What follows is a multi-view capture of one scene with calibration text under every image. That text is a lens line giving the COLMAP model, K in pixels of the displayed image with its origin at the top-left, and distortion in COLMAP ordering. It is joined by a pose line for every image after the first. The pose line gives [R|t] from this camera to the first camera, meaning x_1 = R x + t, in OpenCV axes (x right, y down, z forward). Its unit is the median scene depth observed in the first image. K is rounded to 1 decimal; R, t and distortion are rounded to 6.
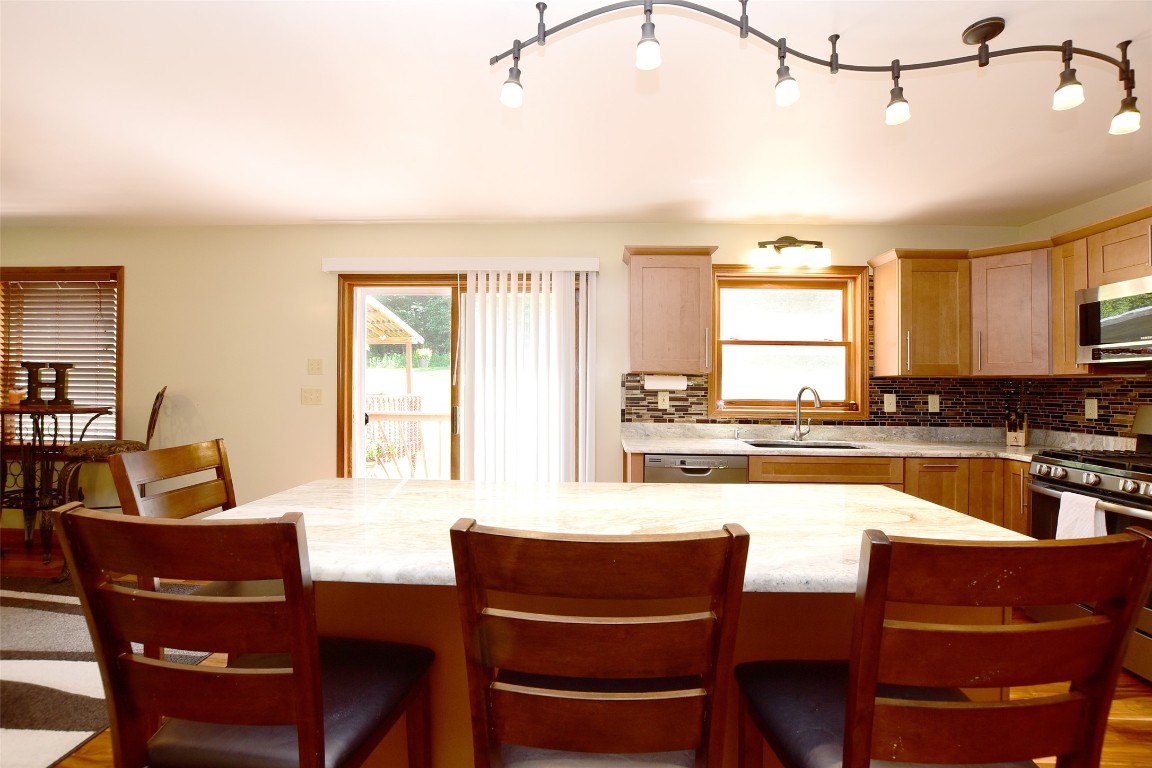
lens RADIAL K [[513.9, 0, 584.6], [0, 513.9, 383.4], [0, 0, 1]] dist [-0.034157, 0.003821]
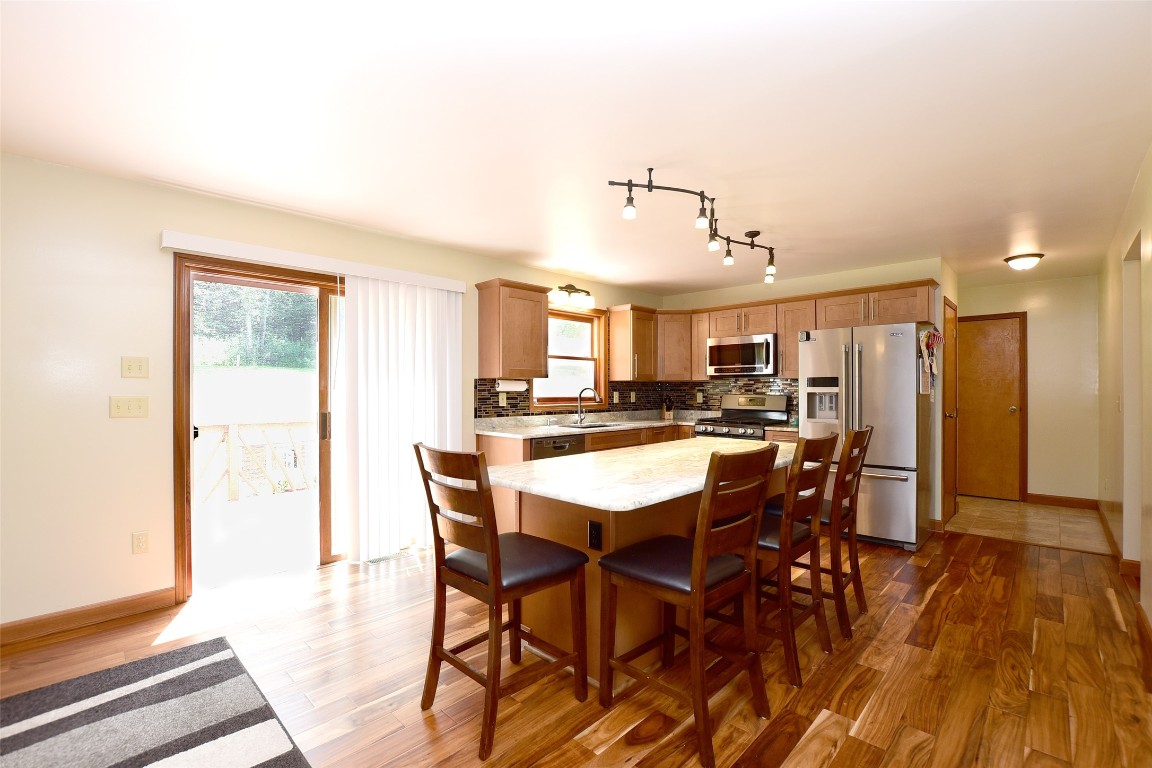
lens RADIAL K [[513.9, 0, 579.9], [0, 513.9, 385.1], [0, 0, 1]] dist [-0.034157, 0.003821]
pose [[0.667451, -0.006023, 0.744629, -0.670737], [0.004051, 0.999982, 0.004457, -0.007838], [-0.744643, 0.000041, 0.667463, 0.004144]]
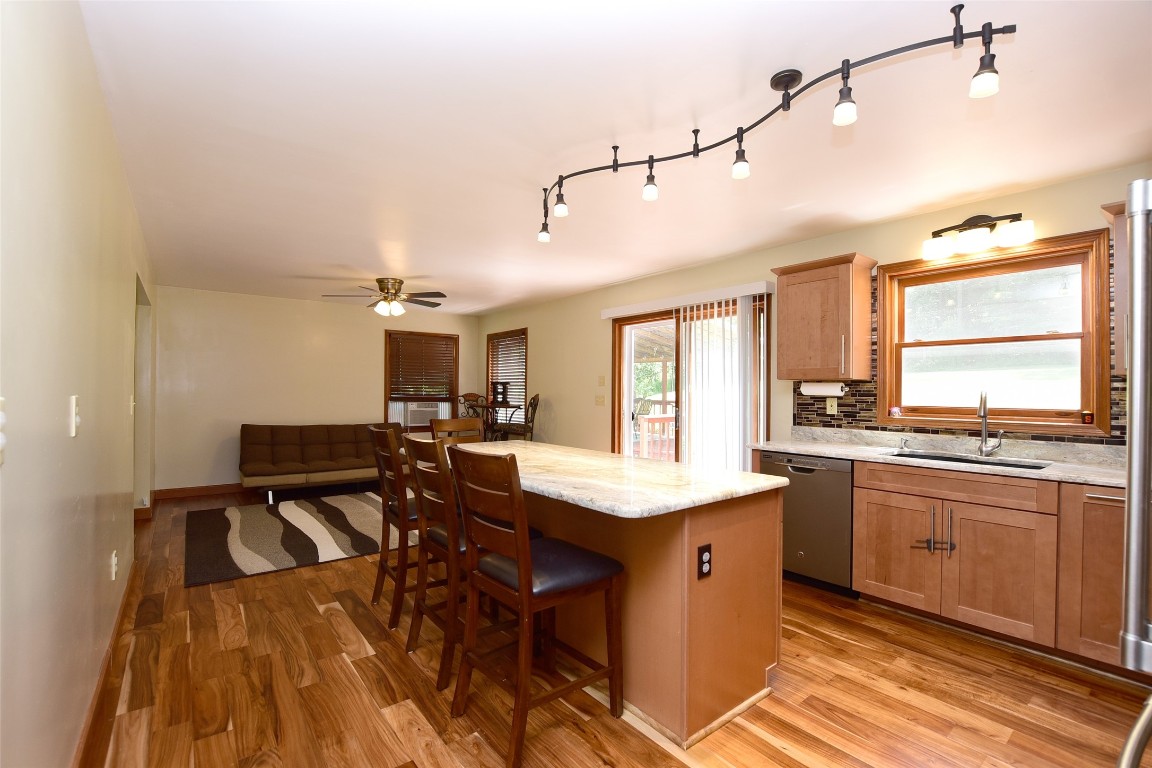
lens RADIAL K [[513.9, 0, 564.3], [0, 513.9, 380.6], [0, 0, 1]] dist [-0.034157, 0.003821]
pose [[0.627697, -0.022621, -0.778129, 0.614725], [0.000265, 0.999584, -0.028846, 0.011233], [0.778458, 0.017900, 0.627442, -0.059622]]
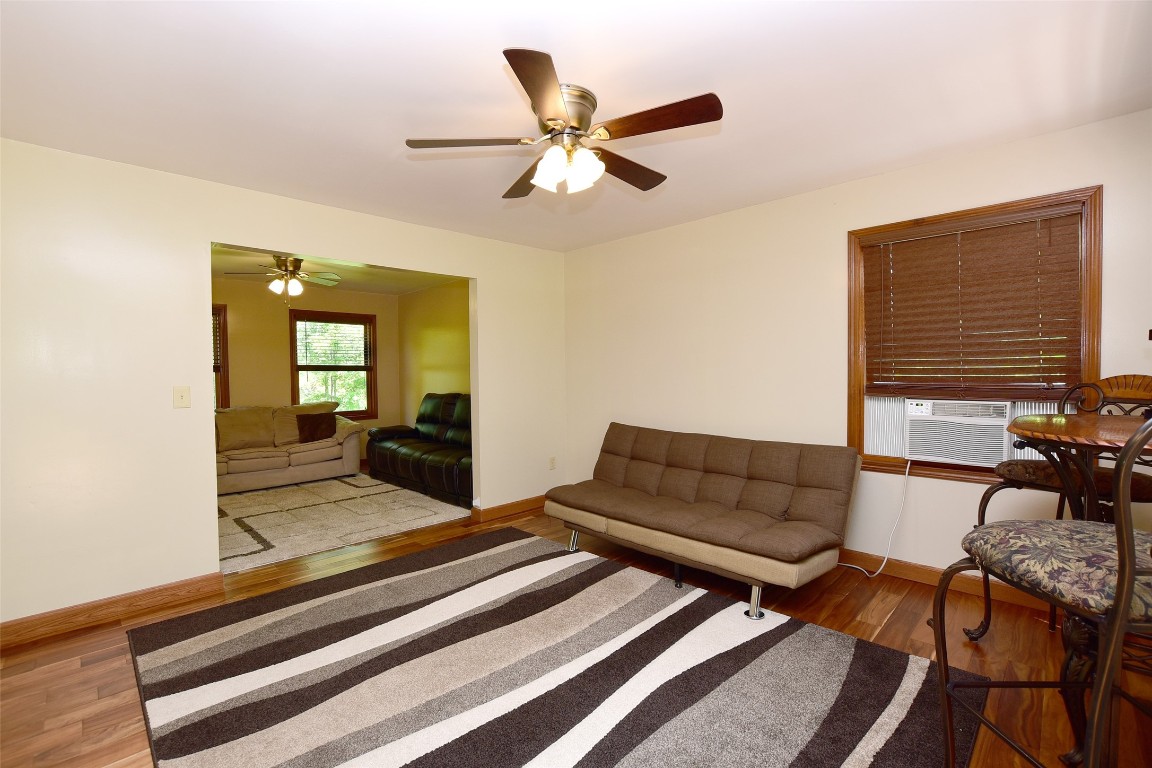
lens RADIAL K [[513.9, 0, 572.2], [0, 513.9, 386.6], [0, 0, 1]] dist [-0.034157, 0.003821]
pose [[-0.687073, 0.028433, -0.726032, -0.428465], [0.011798, 0.999539, 0.027980, -0.011223], [0.726492, 0.010658, -0.687092, 0.924000]]
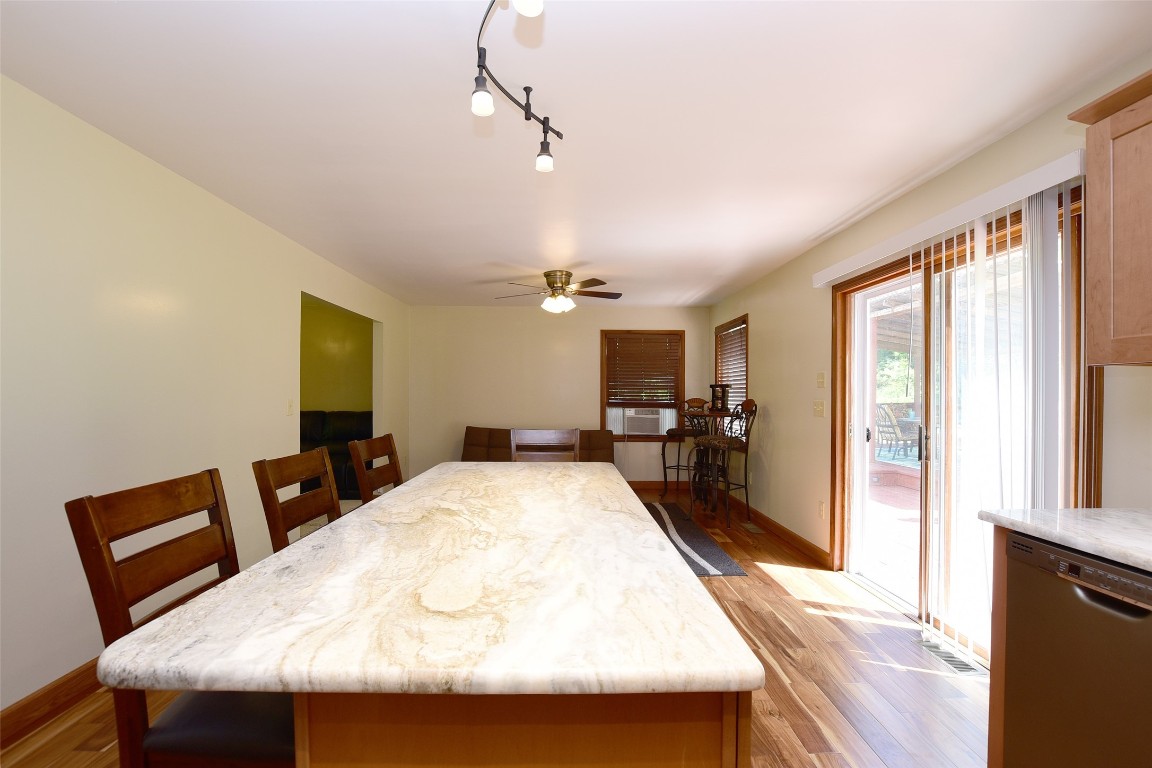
lens RADIAL K [[513.9, 0, 561.4], [0, 513.9, 389.3], [0, 0, 1]] dist [-0.034157, 0.003821]
pose [[0.032372, -0.020298, -0.999270, 0.494582], [-0.007648, 0.999759, -0.020556, 0.010855], [0.999447, 0.008308, 0.032209, 0.453035]]
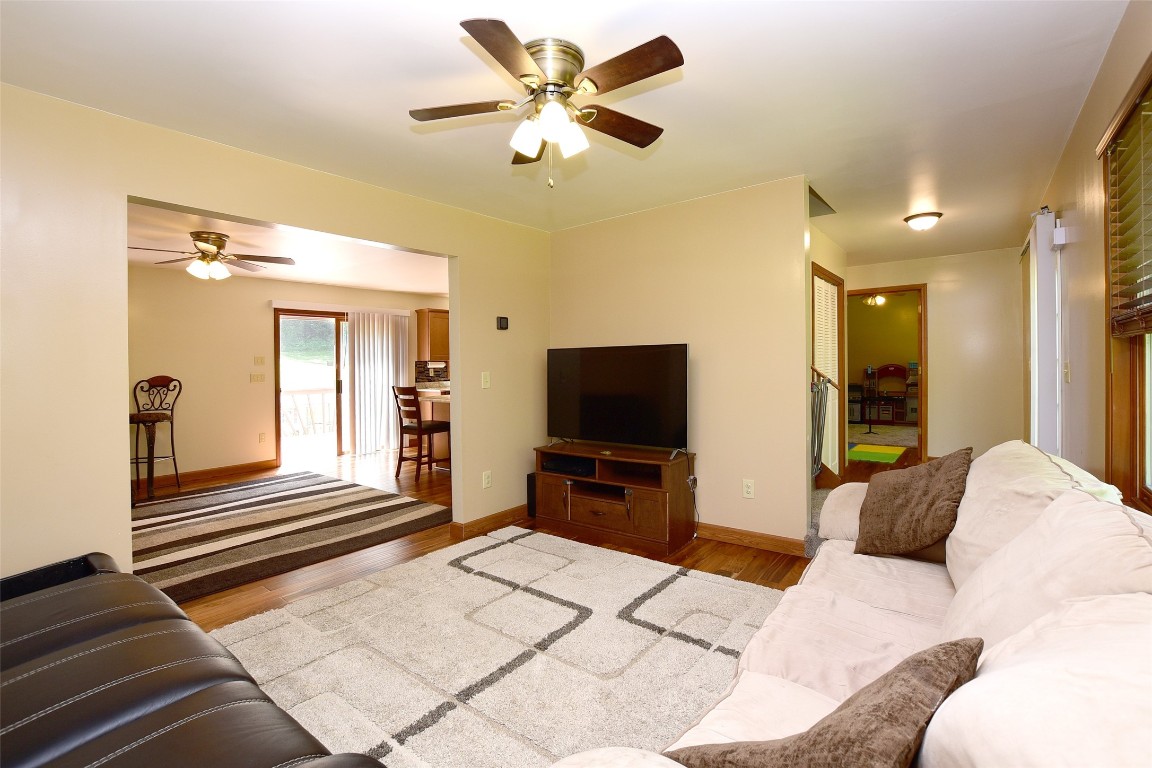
lens RADIAL K [[513.9, 0, 593.6], [0, 513.9, 347.4], [0, 0, 1]] dist [-0.034157, 0.003821]
pose [[0.573349, -0.000323, 0.819311, -1.335317], [0.028639, 0.999397, -0.019647, -0.012851], [-0.818811, 0.034729, 0.573012, -0.945516]]
